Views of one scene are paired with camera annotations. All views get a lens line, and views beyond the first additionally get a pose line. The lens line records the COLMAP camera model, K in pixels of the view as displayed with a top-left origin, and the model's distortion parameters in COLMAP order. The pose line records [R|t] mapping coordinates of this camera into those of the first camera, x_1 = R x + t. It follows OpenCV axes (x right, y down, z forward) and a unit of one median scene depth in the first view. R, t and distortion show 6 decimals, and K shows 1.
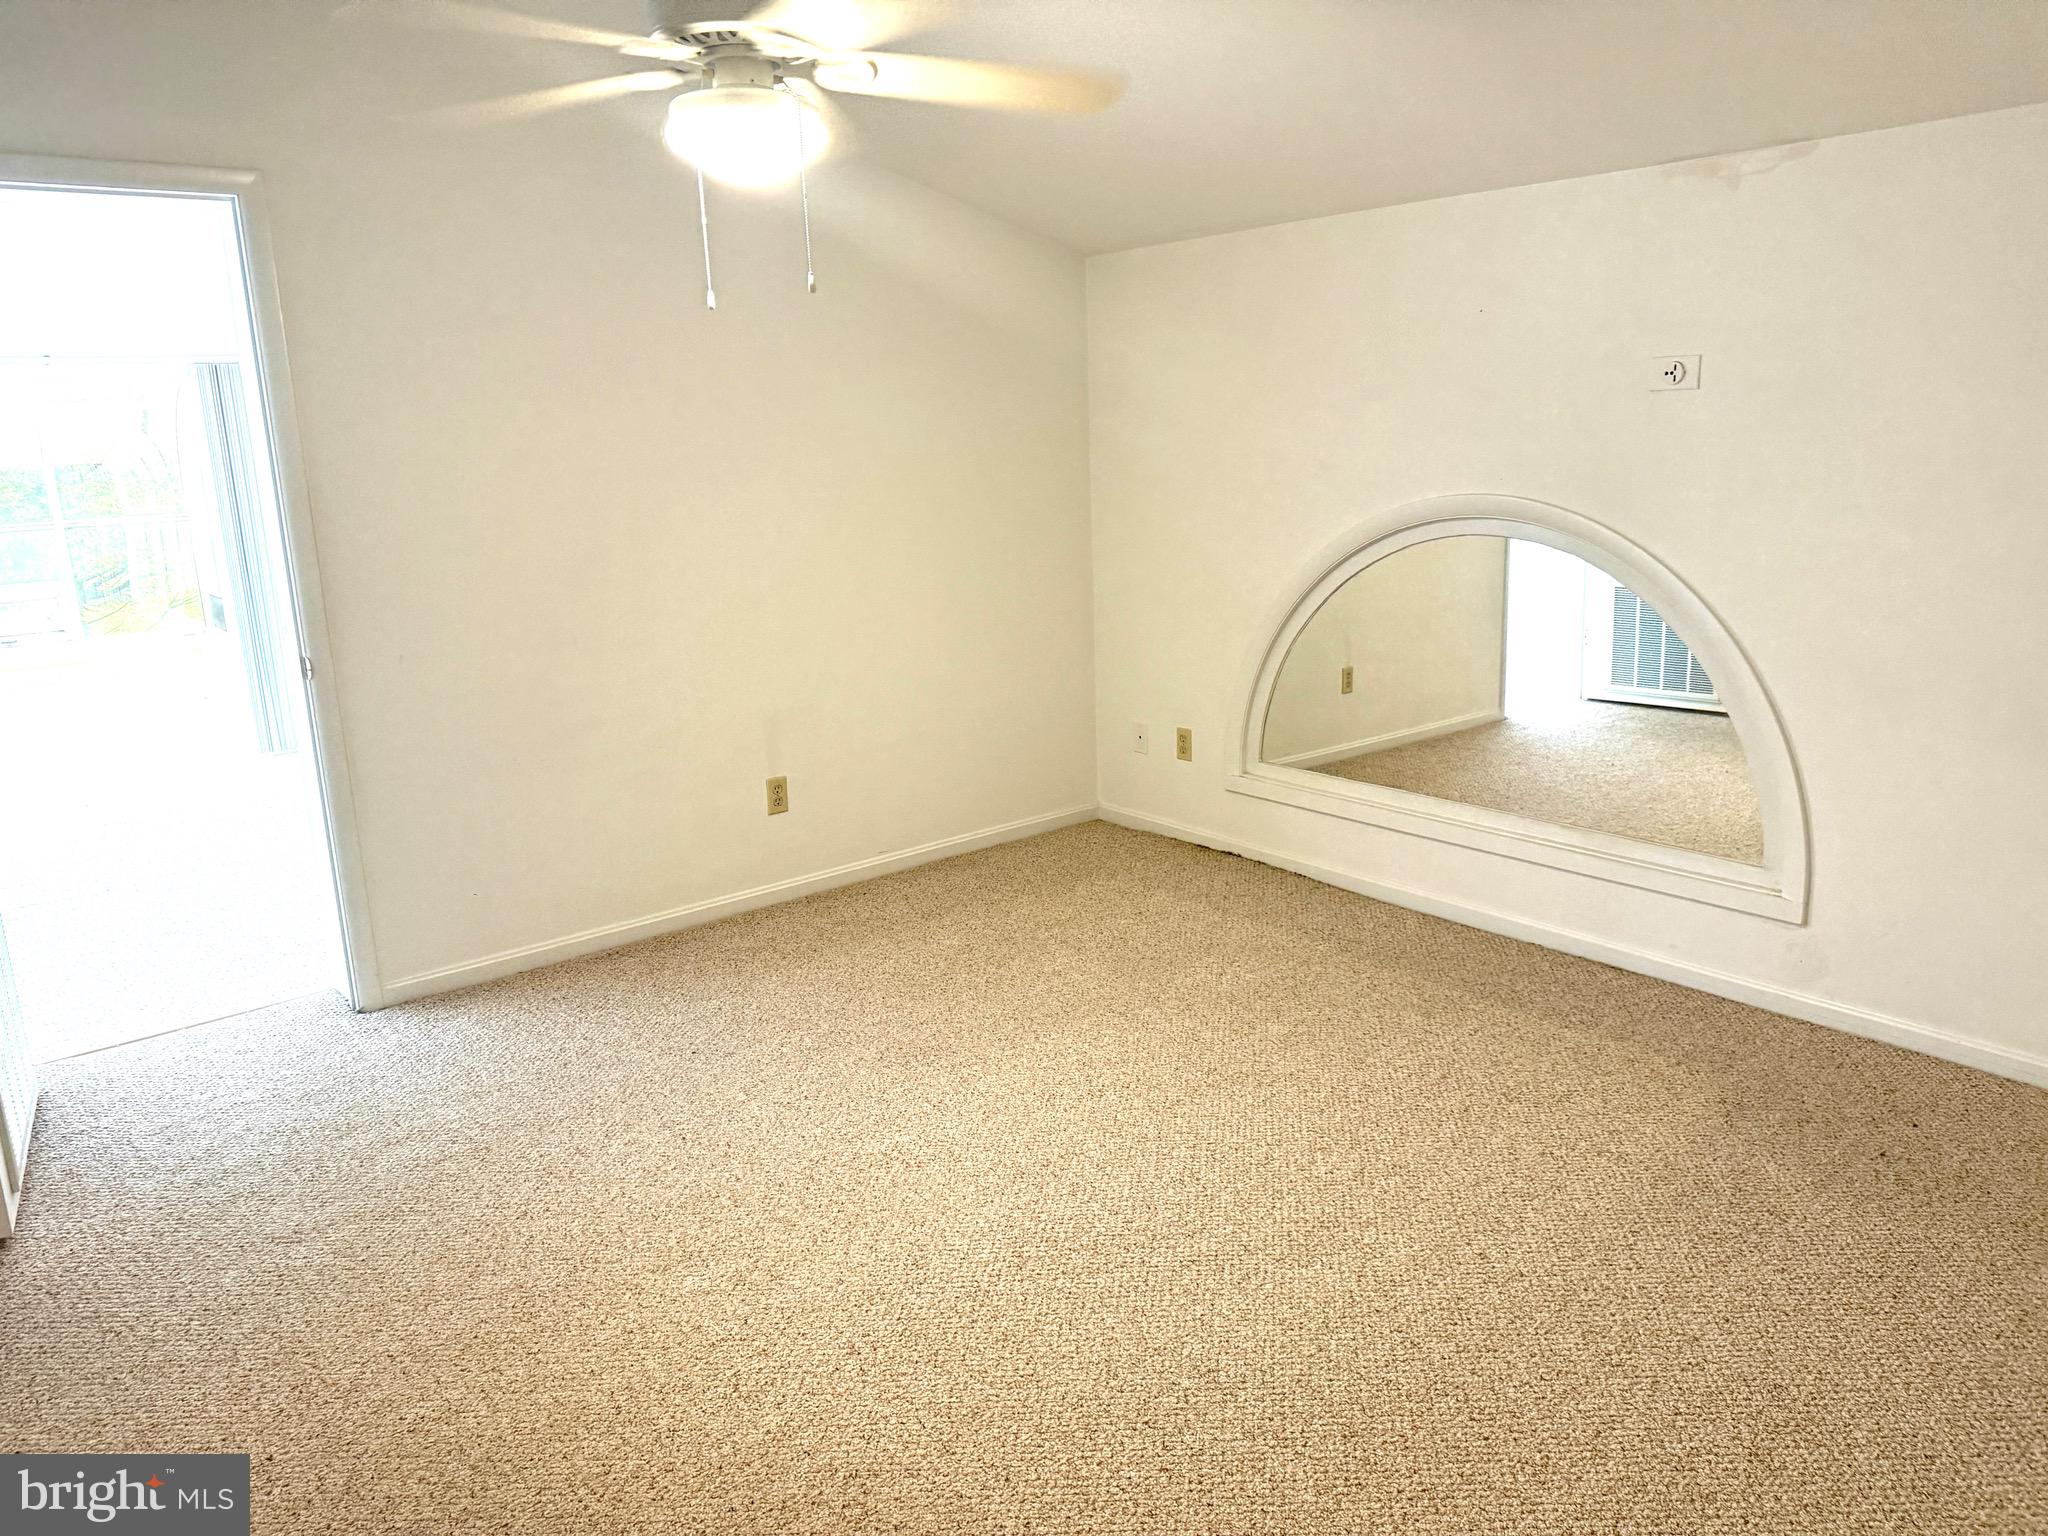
lens RADIAL K [[1423.5, 0, 1027.6], [0, 1423.5, 765.7], [0, 0, 1]] dist [0.000508, -0.001239]
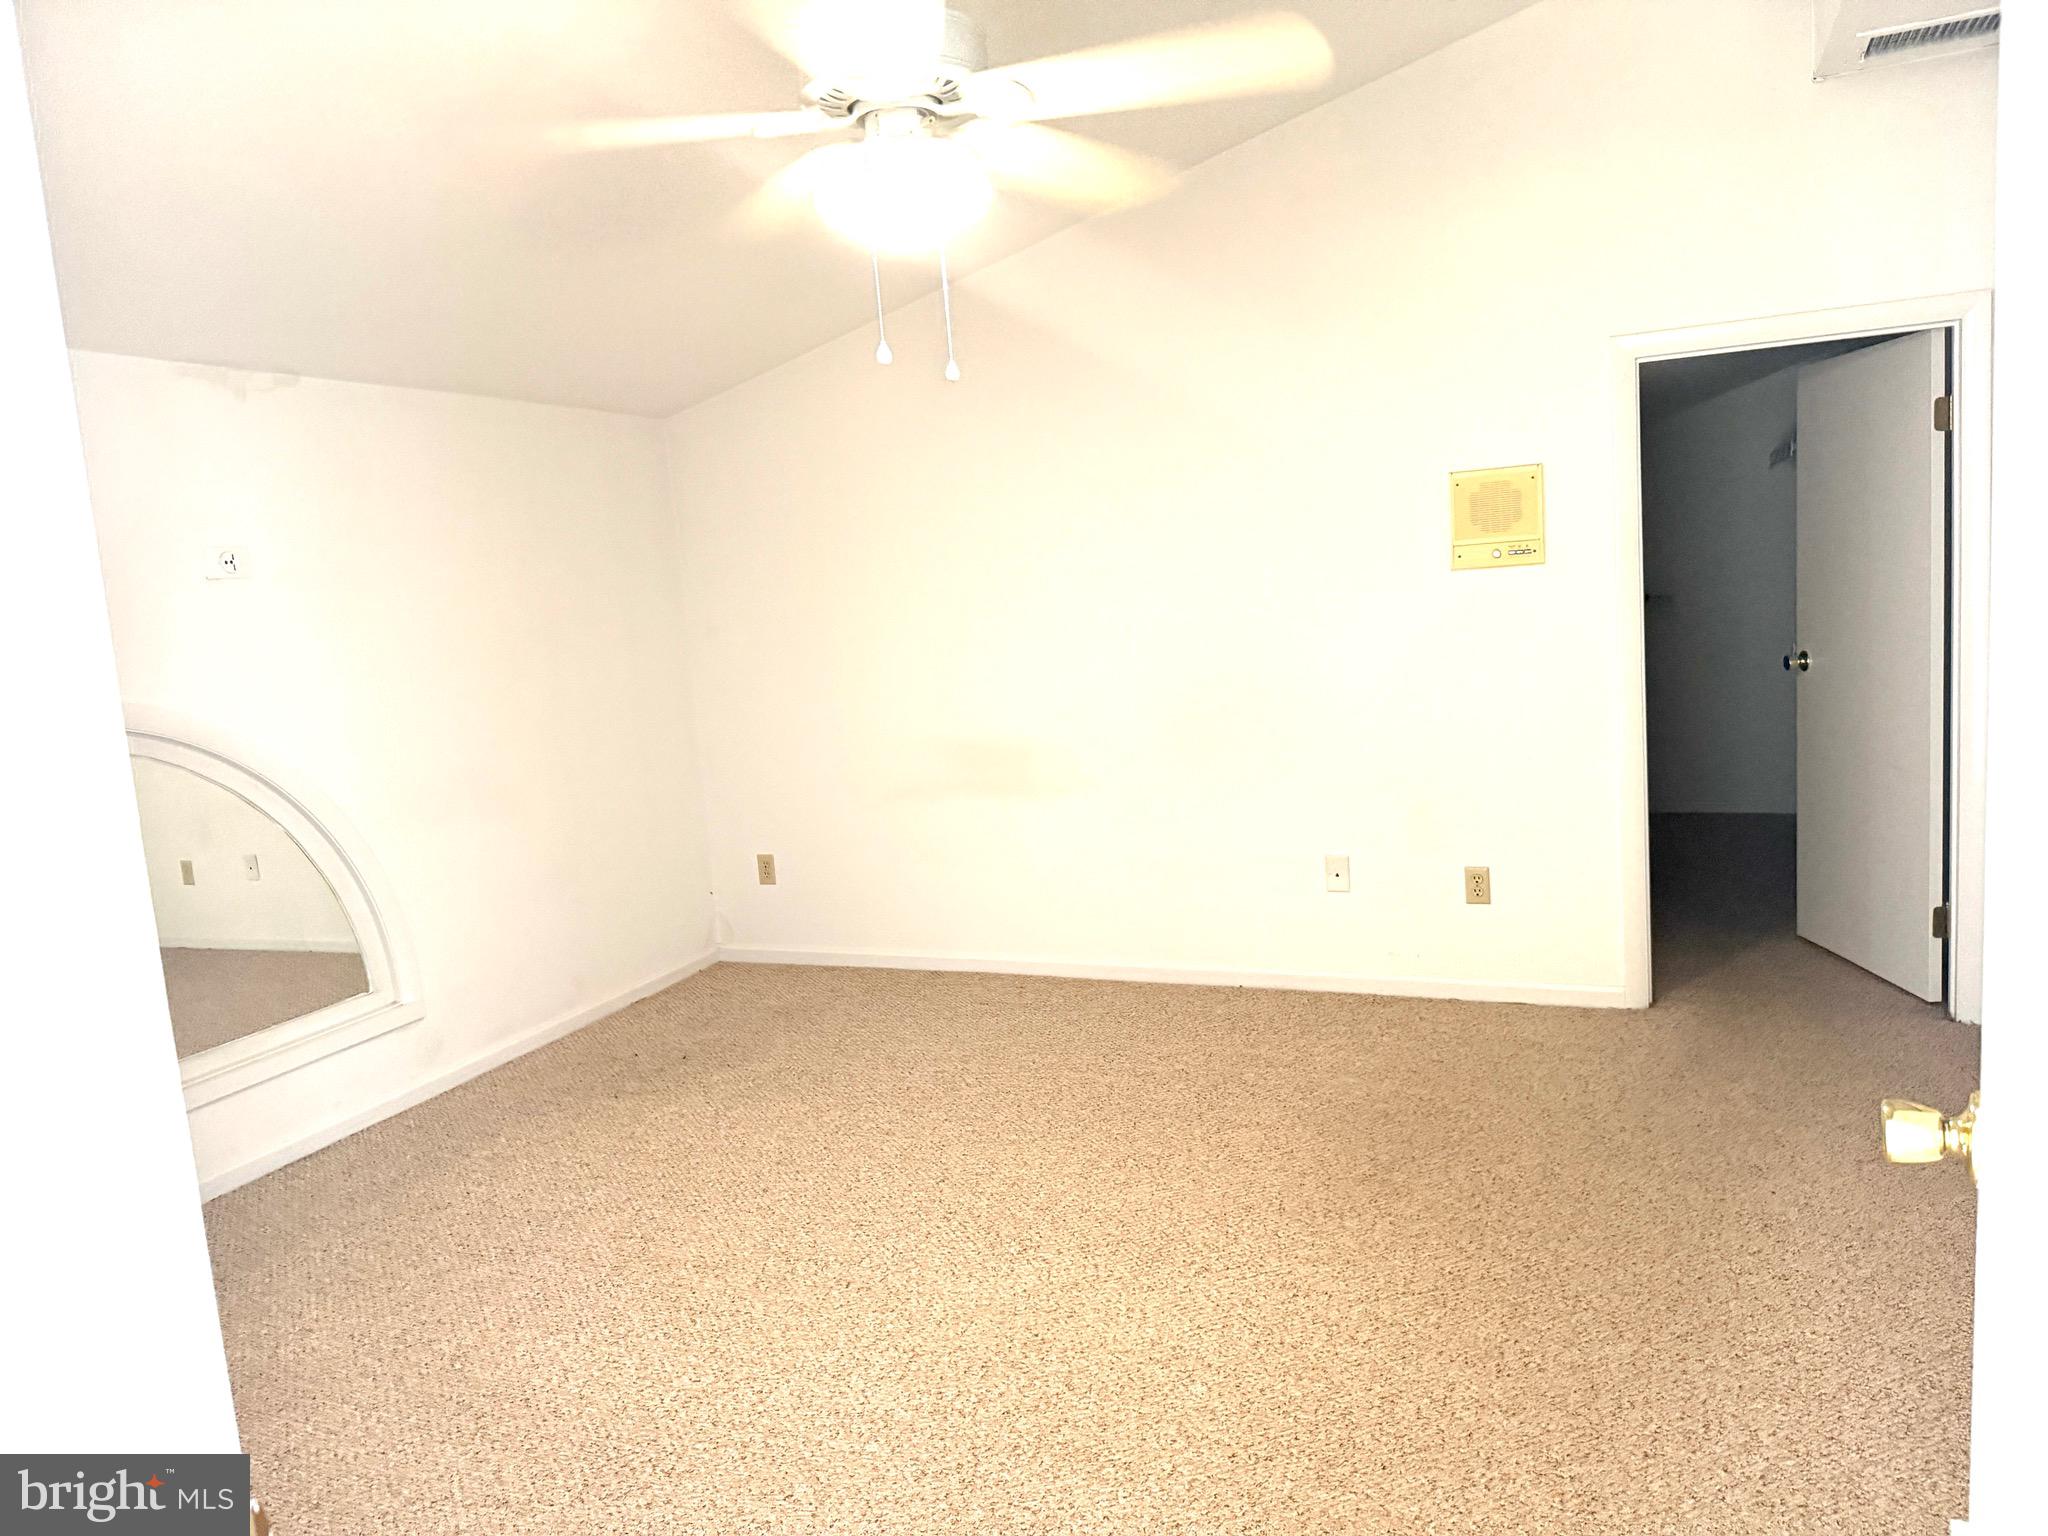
lens RADIAL K [[1450.1, 0, 1026.7], [0, 1450.1, 763.8], [0, 0, 1]] dist [0.002595, -0.008155]
pose [[-0.449581, -0.054457, 0.891578, -0.819083], [0.285401, 0.937062, 0.201149, -0.203498], [-0.846418, 0.344891, -0.405743, 1.081726]]
